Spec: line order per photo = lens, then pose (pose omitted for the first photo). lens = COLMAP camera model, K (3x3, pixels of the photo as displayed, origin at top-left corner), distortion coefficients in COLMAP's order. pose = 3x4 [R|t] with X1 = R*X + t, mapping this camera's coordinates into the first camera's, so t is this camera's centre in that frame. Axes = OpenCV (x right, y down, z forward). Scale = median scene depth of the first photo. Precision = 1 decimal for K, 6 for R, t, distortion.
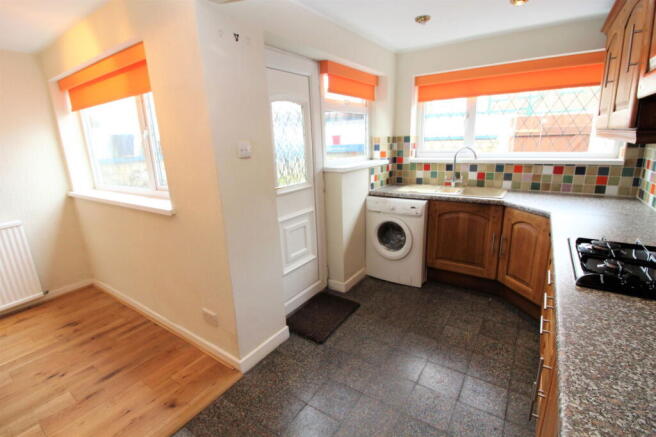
lens RADIAL K [[303.1, 0, 329.2], [0, 303.1, 218.2], [0, 0, 1]] dist [-0.011791, -0.003597]
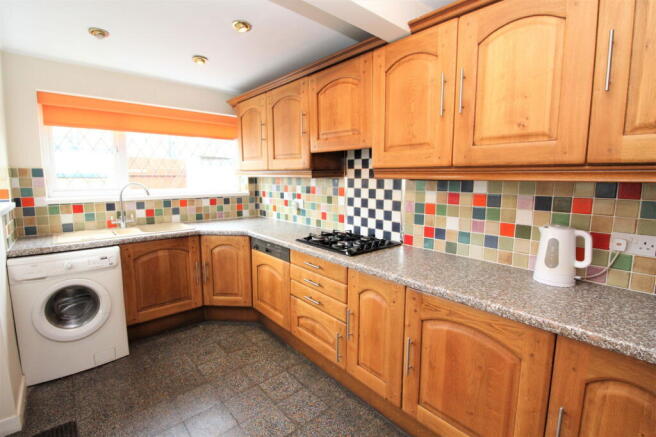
lens RADIAL K [[303.1, 0, 327.2], [0, 303.1, 215.6], [0, 0, 1]] dist [-0.011791, -0.003597]
pose [[0.237653, -0.087496, 0.967402, -0.317012], [0.228606, 0.972998, 0.031843, -0.034149], [-0.944066, 0.213587, 0.251238, 0.235154]]
